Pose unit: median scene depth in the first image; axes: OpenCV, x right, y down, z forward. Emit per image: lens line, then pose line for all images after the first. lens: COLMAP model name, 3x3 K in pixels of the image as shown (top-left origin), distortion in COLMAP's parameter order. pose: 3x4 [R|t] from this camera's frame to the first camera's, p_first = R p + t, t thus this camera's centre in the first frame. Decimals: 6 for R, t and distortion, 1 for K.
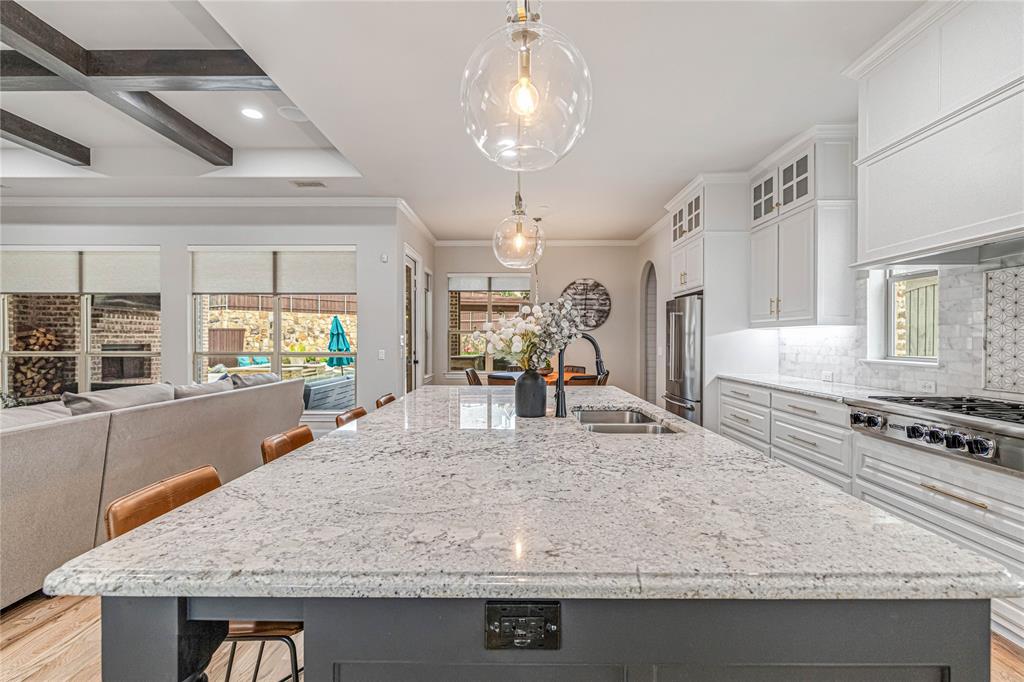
lens RADIAL K [[442.1, 0, 511.1], [0, 442.1, 339.6], [0, 0, 1]] dist [-0.002304, 0.000536]
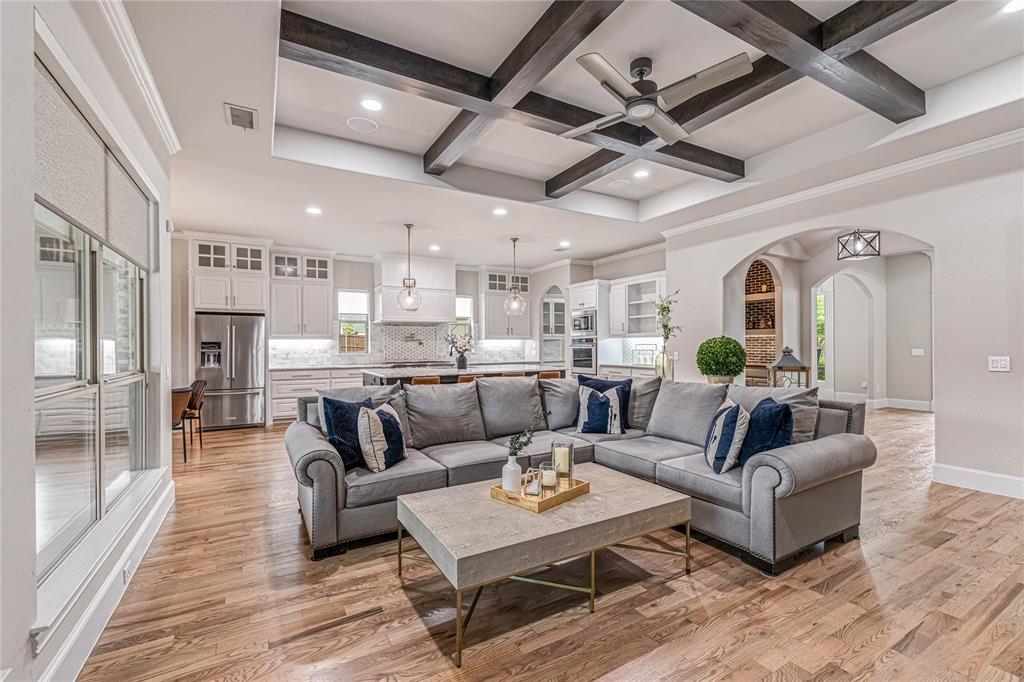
lens RADIAL K [[442.1, 0, 518.8], [0, 442.1, 332.2], [0, 0, 1]] dist [-0.002304, 0.000536]
pose [[-0.518637, 0.025286, 0.854621, -1.103348], [0.006875, 0.999654, -0.025404, -0.003131], [-0.854967, -0.007300, -0.518631, 0.869674]]
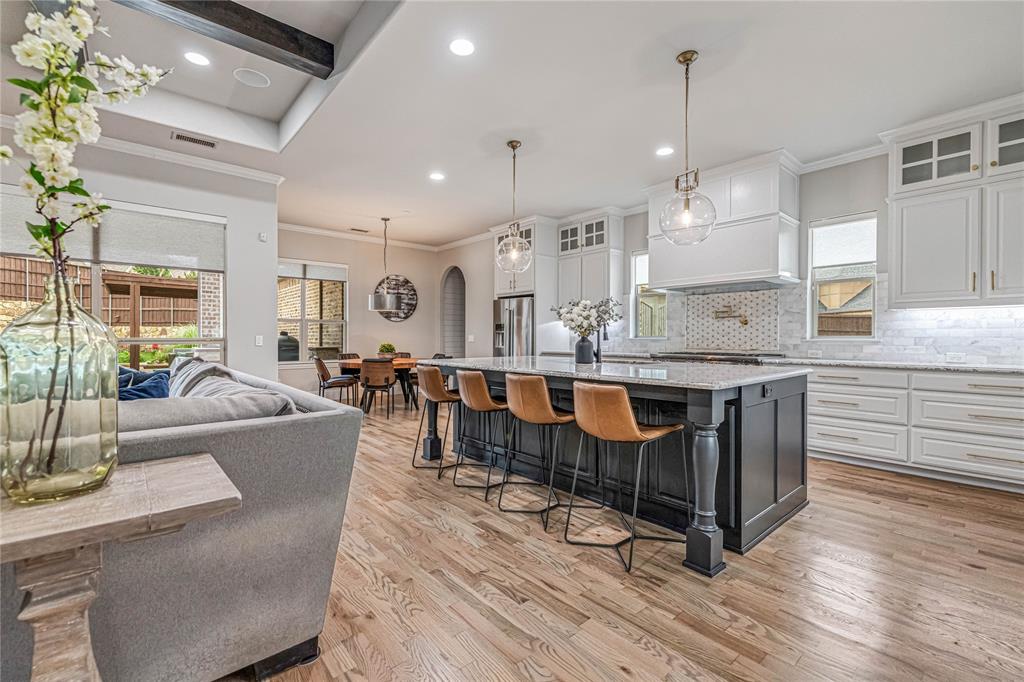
lens RADIAL K [[442.1, 0, 508.2], [0, 442.1, 338.0], [0, 0, 1]] dist [-0.002304, 0.000536]
pose [[0.748934, -0.001431, 0.662643, -0.507171], [-0.000690, 0.999995, 0.002940, 0.025690], [-0.662644, -0.002659, 0.748930, -0.039513]]
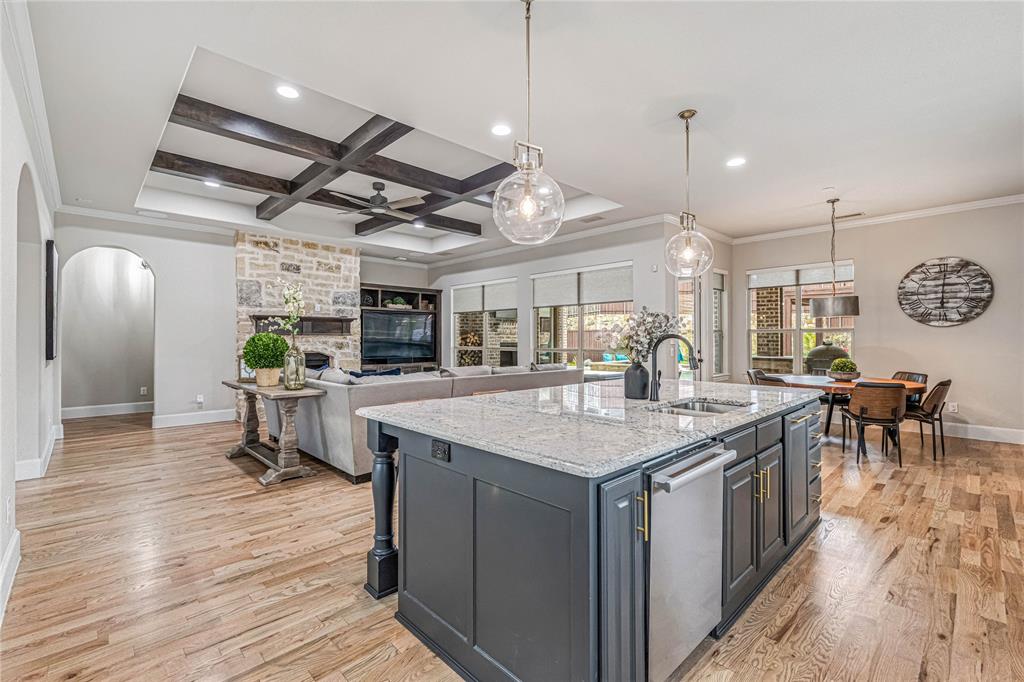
lens RADIAL K [[442.1, 0, 517.5], [0, 442.1, 336.0], [0, 0, 1]] dist [-0.002304, 0.000536]
pose [[0.706713, -0.007227, -0.707464, 0.268861], [0.002575, 0.999967, -0.007642, -0.000392], [0.707496, 0.003579, 0.706708, -0.063547]]
